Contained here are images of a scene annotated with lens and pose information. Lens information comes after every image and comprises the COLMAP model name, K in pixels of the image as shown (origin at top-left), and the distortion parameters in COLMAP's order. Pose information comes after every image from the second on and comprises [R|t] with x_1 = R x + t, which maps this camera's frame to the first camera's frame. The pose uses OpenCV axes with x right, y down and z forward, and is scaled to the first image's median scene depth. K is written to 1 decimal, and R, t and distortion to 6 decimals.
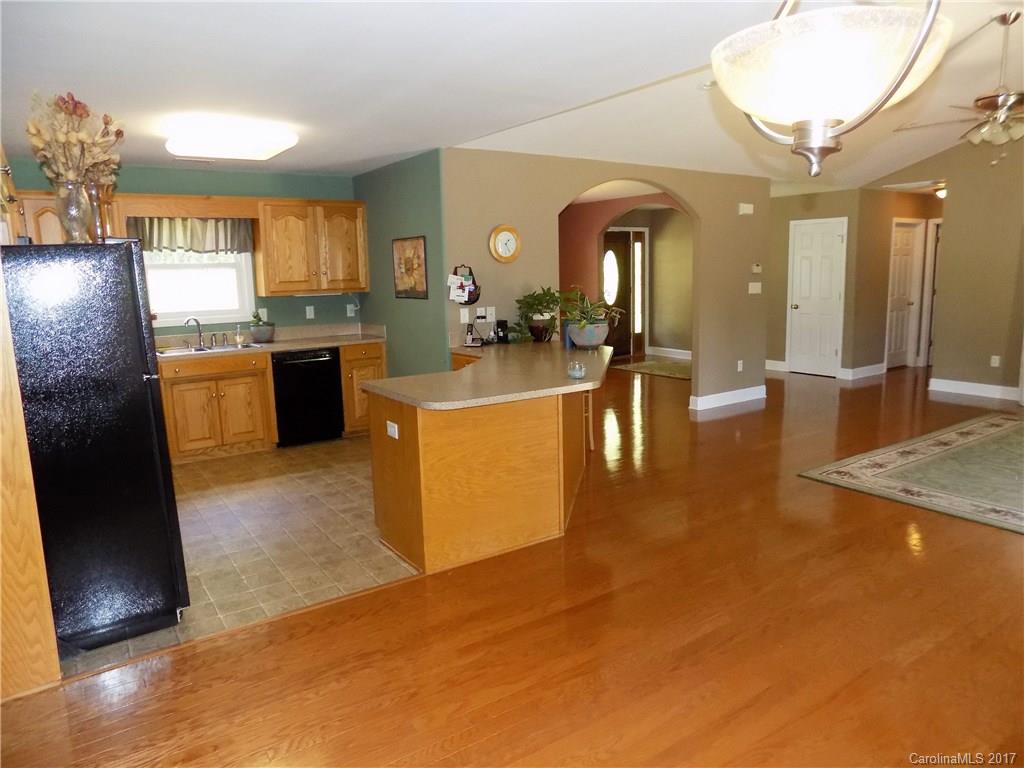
lens RADIAL K [[688.4, 0, 518.2], [0, 688.4, 380.3], [0, 0, 1]] dist [-0.084632, 0.080439]
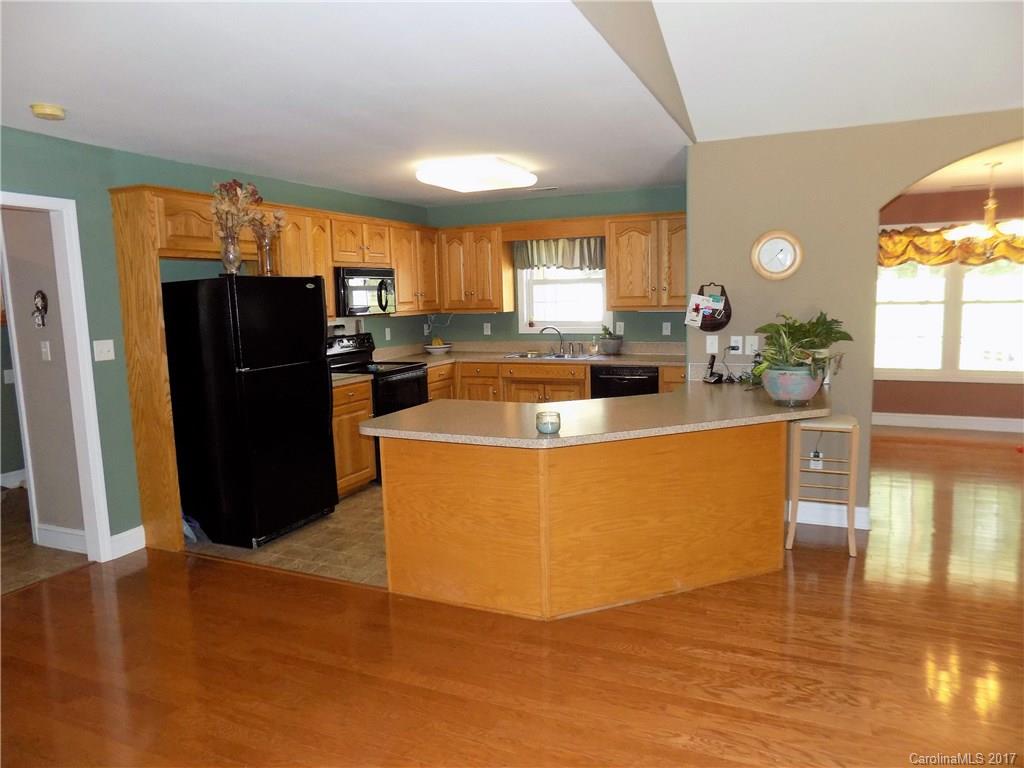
lens RADIAL K [[688.4, 0, 518.2], [0, 688.4, 380.3], [0, 0, 1]] dist [-0.084632, 0.080439]
pose [[0.527395, 0.118310, -0.841343, 0.449485], [-0.123778, 0.990391, 0.061679, -0.066527], [0.840556, 0.071610, 0.536971, 0.334462]]
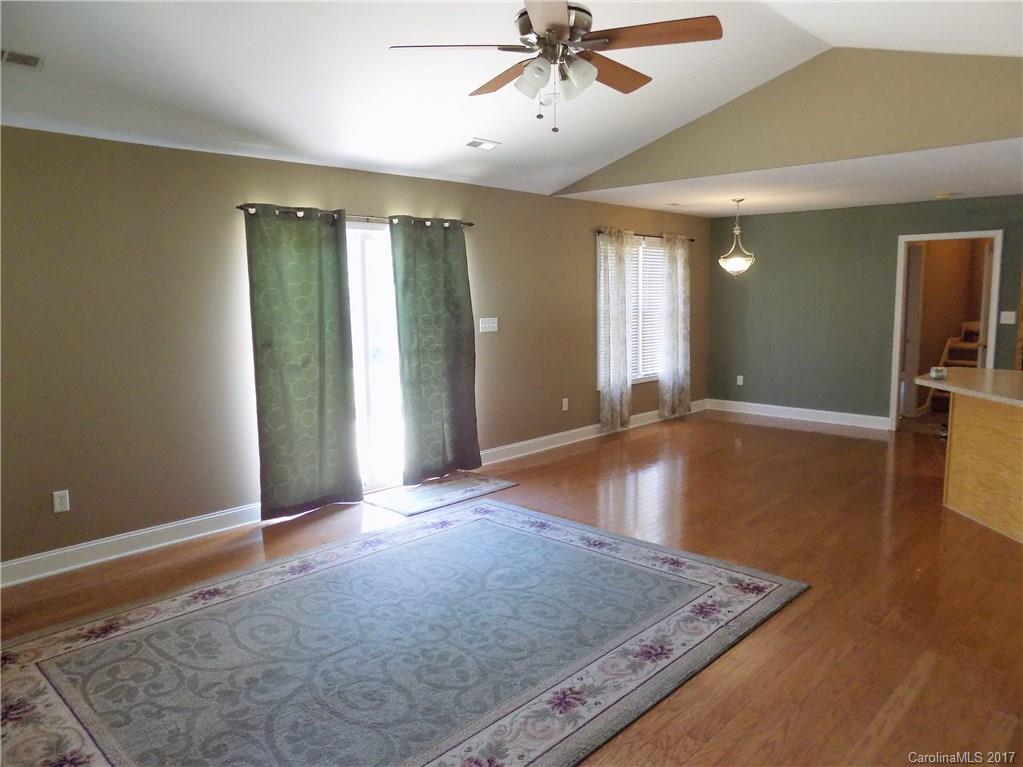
lens RADIAL K [[717.4, 0, 514.9], [0, 717.4, 381.1], [0, 0, 1]] dist [-0.082726, 0.080626]
pose [[-0.979176, 0.061167, -0.193577, 0.692434], [0.003501, 0.958476, 0.285153, -0.234556], [0.202981, 0.278538, -0.938731, 1.286421]]
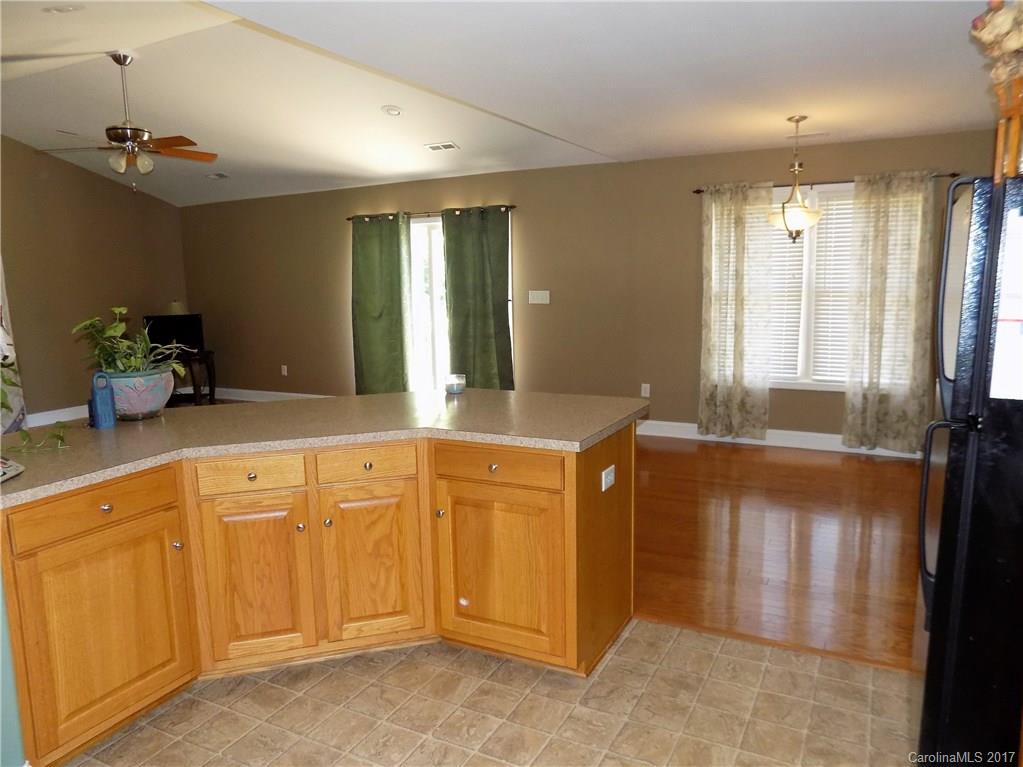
lens RADIAL K [[687.7, 0, 517.7], [0, 687.7, 379.8], [0, 0, 1]] dist [-0.084632, 0.080439]
pose [[-0.466040, -0.102480, 0.878809, -0.447800], [0.175018, 0.962964, 0.205107, -0.115781], [-0.867280, 0.249395, -0.430844, 0.795857]]
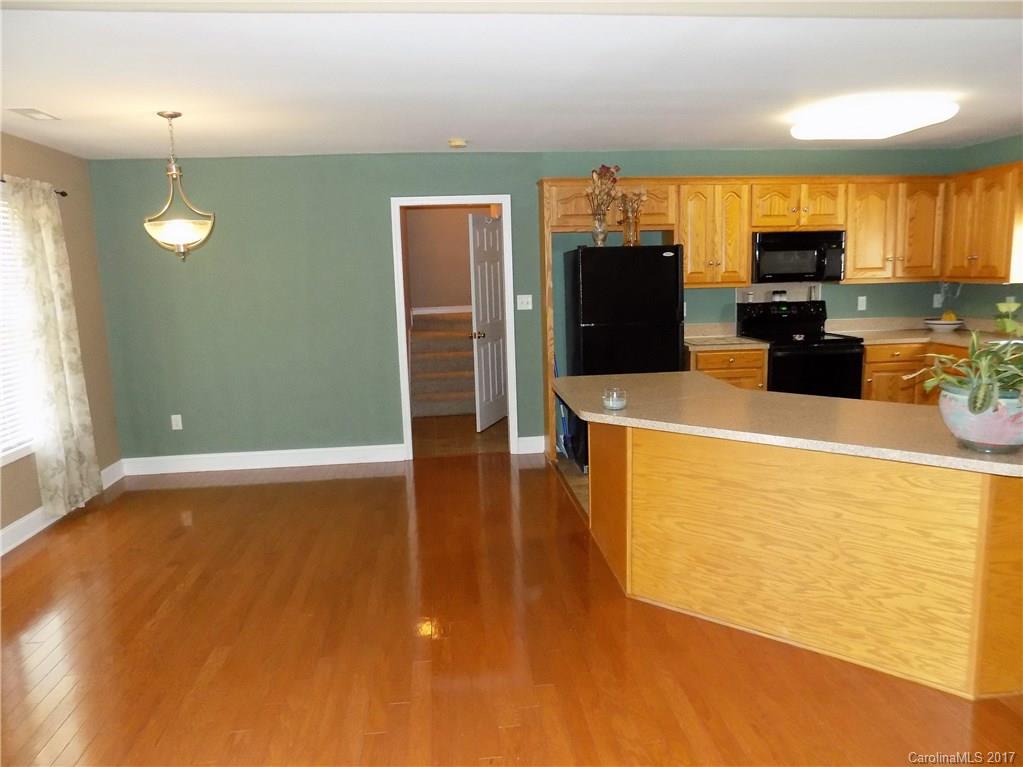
lens RADIAL K [[717.4, 0, 514.9], [0, 717.4, 381.1], [0, 0, 1]] dist [-0.082726, 0.080626]
pose [[-0.474772, 0.176950, -0.862137, 0.529863], [-0.100313, 0.962317, 0.252753, -0.144782], [0.874374, 0.206483, -0.439131, 0.778267]]
